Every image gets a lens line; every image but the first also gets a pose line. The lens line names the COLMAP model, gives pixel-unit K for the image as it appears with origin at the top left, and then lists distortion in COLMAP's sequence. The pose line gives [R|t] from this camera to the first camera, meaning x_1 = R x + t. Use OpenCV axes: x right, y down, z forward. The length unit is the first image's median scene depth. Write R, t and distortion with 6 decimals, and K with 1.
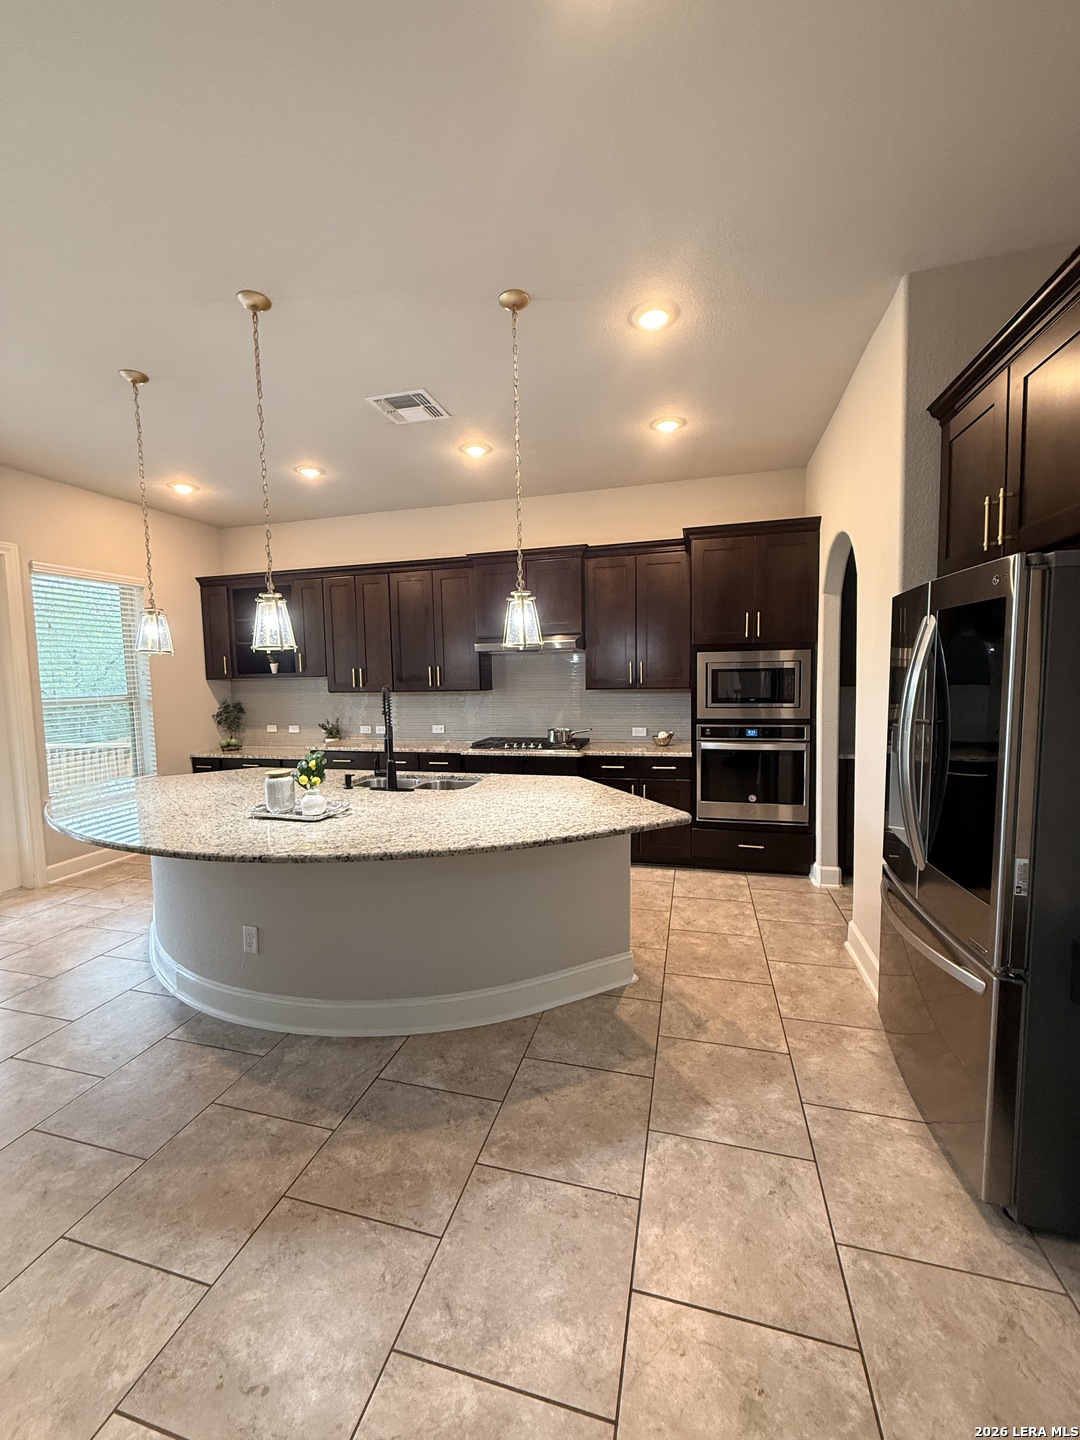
lens RADIAL K [[571.4, 0, 538.5], [0, 571.4, 717.3], [0, 0, 1]] dist [0.000602, -0.000462]
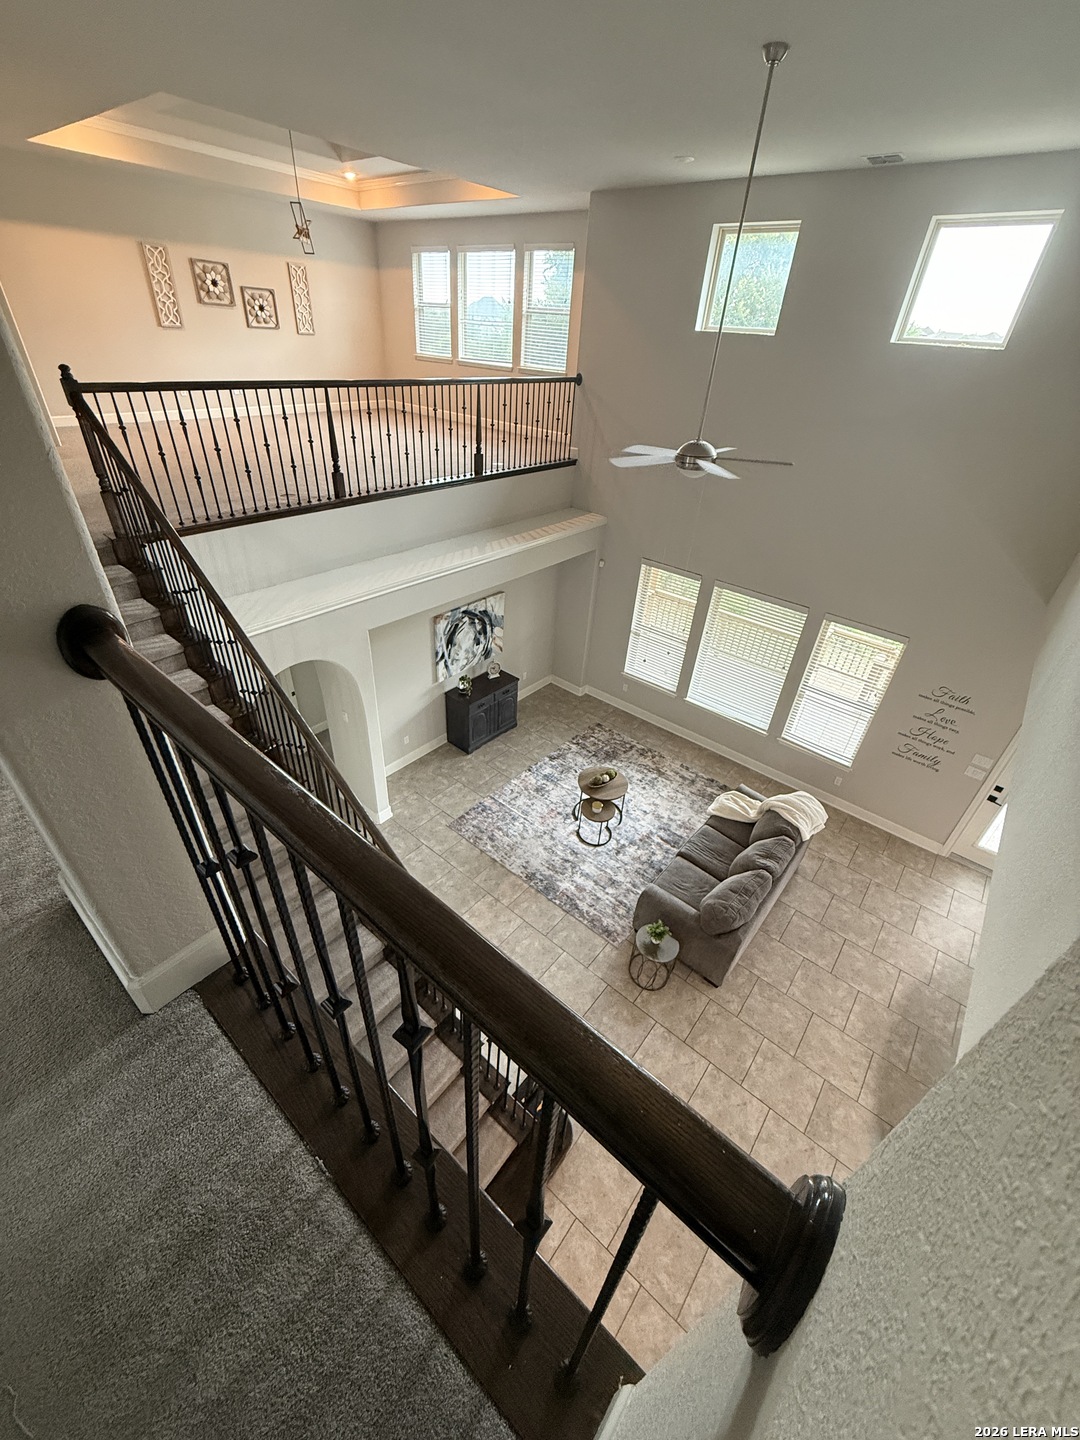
lens RADIAL K [[571.4, 0, 537.3], [0, 571.4, 717.4], [0, 0, 1]] dist [0.000602, -0.000462]
pose [[-0.415062, 0.508772, -0.754237, 0.439483], [-0.120067, 0.791138, 0.599737, -0.713476], [0.901835, 0.339487, -0.267285, -0.142049]]
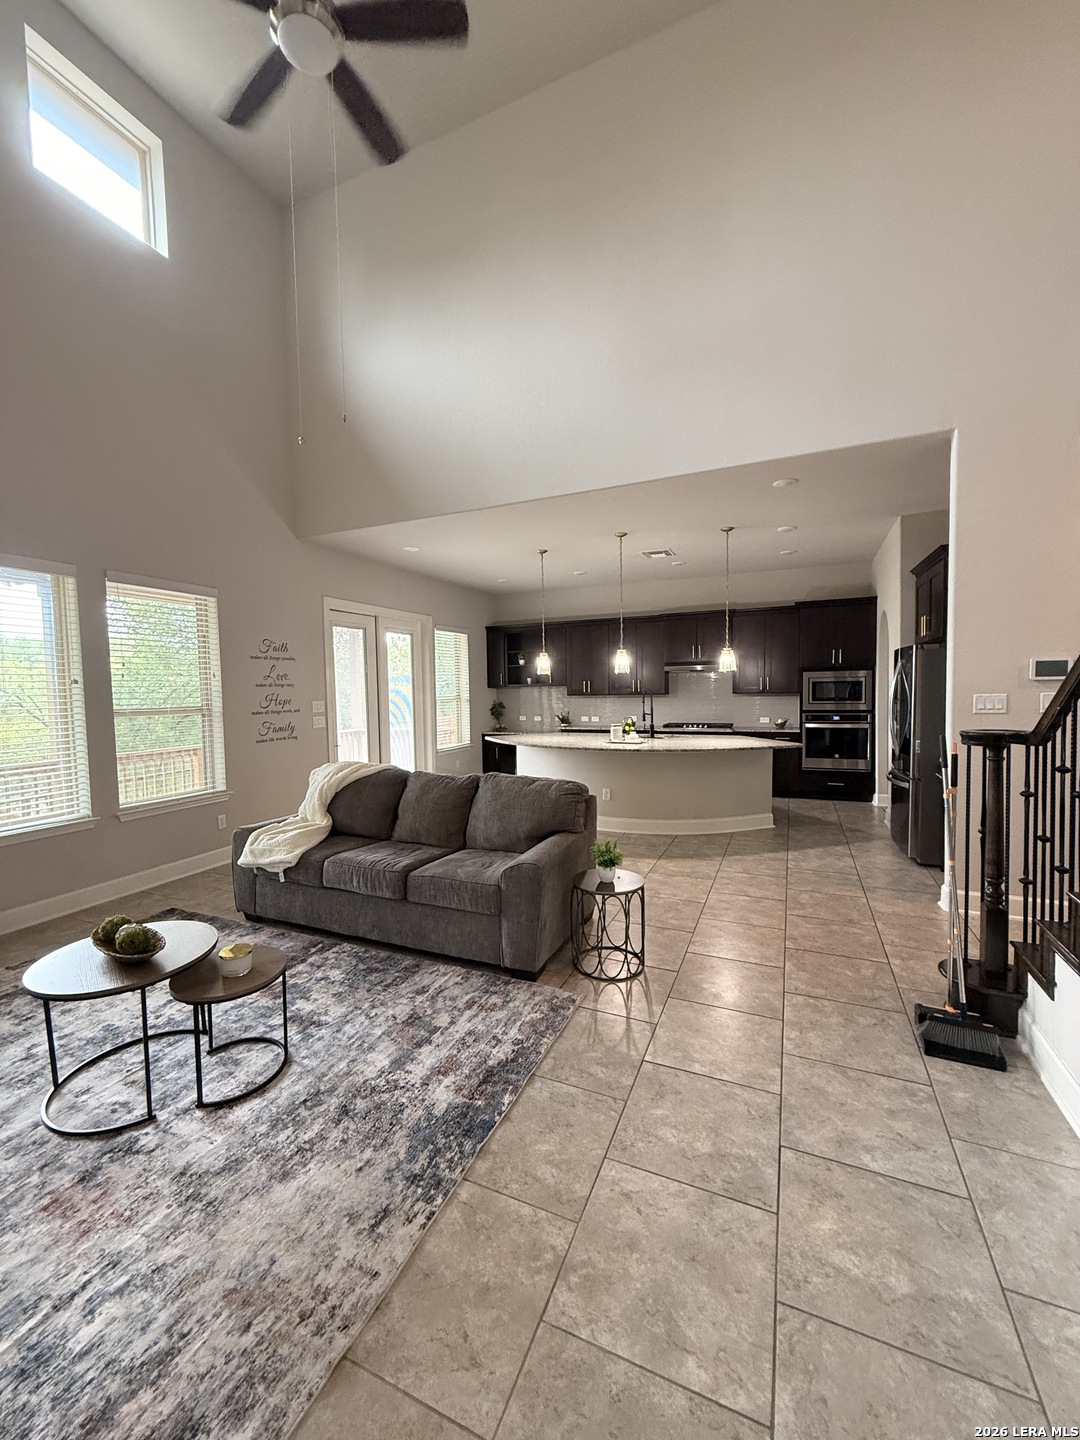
lens RADIAL K [[571.4, 0, 539.2], [0, 571.4, 719.4], [0, 0, 1]] dist [0.000602, -0.000462]
pose [[0.989237, 0.011138, -0.145895, -0.230720], [-0.014212, 0.999698, -0.020046, 0.067777], [0.145628, 0.021903, 0.989097, -0.733149]]
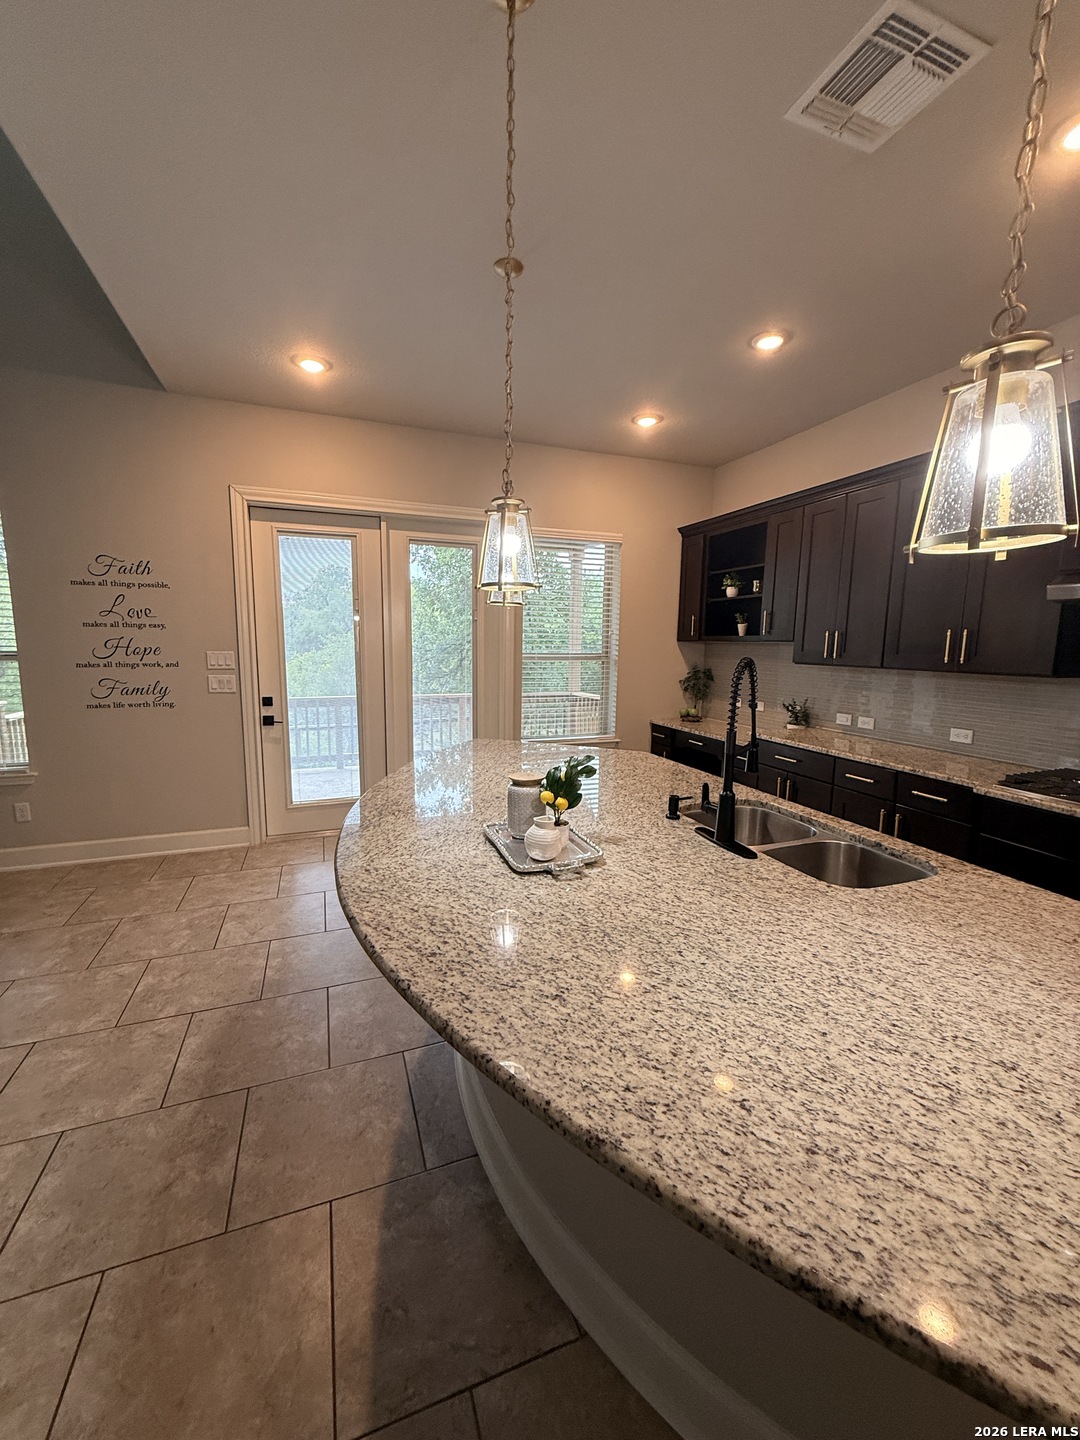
lens RADIAL K [[571.4, 0, 540.0], [0, 571.4, 719.4], [0, 0, 1]] dist [0.000602, -0.000462]
pose [[0.590694, 0.138479, -0.794924, 0.042539], [-0.088754, 0.990336, 0.106569, -0.023793], [0.802000, 0.007603, 0.597276, 0.331686]]
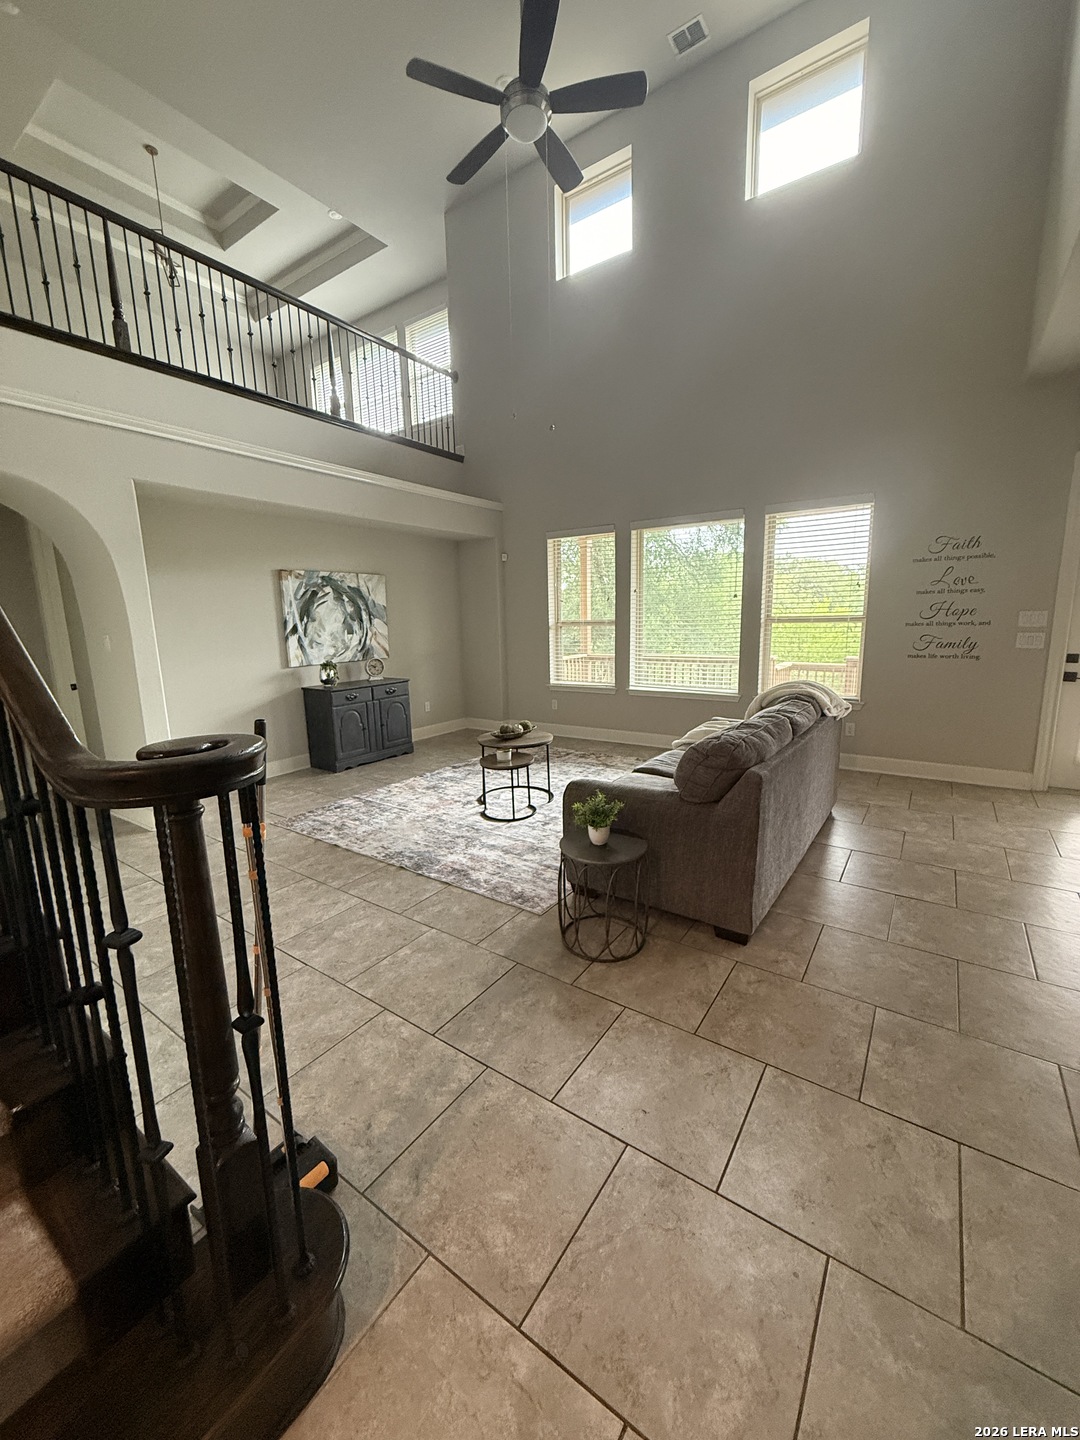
lens RADIAL K [[571.4, 0, 537.5], [0, 571.4, 717.8], [0, 0, 1]] dist [0.000602, -0.000462]
pose [[-0.336548, 0.195151, -0.921223, 0.240164], [-0.042090, 0.974195, 0.221750, 0.005887], [0.940725, 0.113404, -0.319649, 0.017252]]
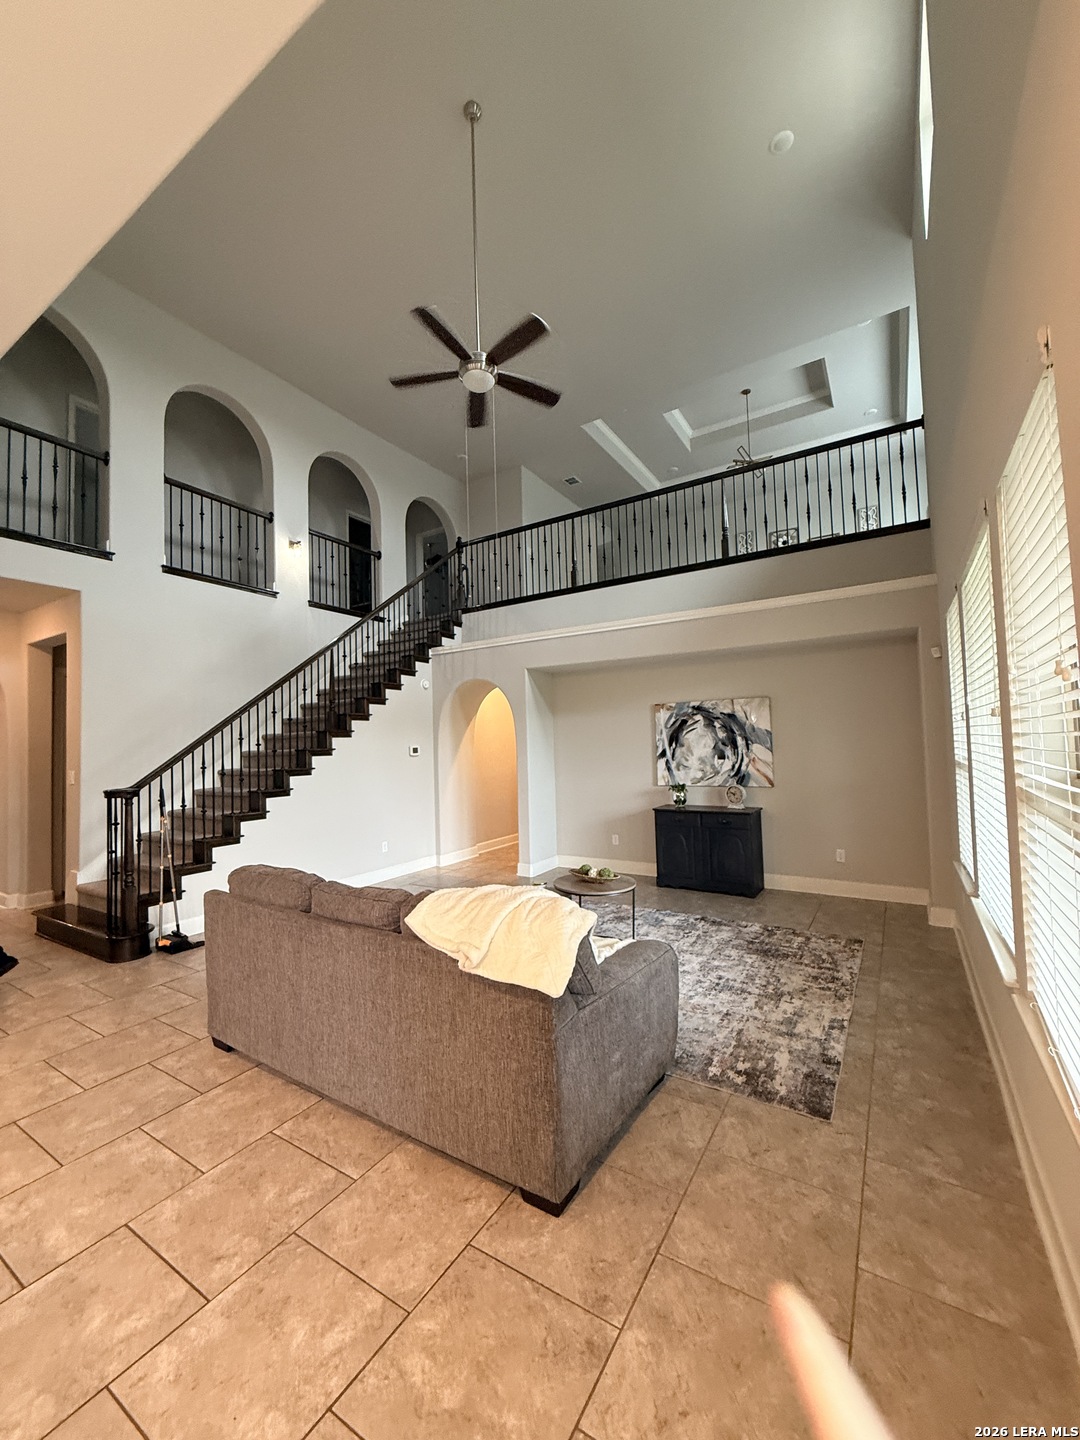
lens RADIAL K [[571.4, 0, 540.2], [0, 571.4, 717.1], [0, 0, 1]] dist [0.000602, -0.000462]
pose [[-0.956305, 0.061818, 0.285760, -0.811272], [0.070717, 0.997277, 0.020917, -0.025672], [-0.283689, 0.040212, -0.958073, 0.535989]]
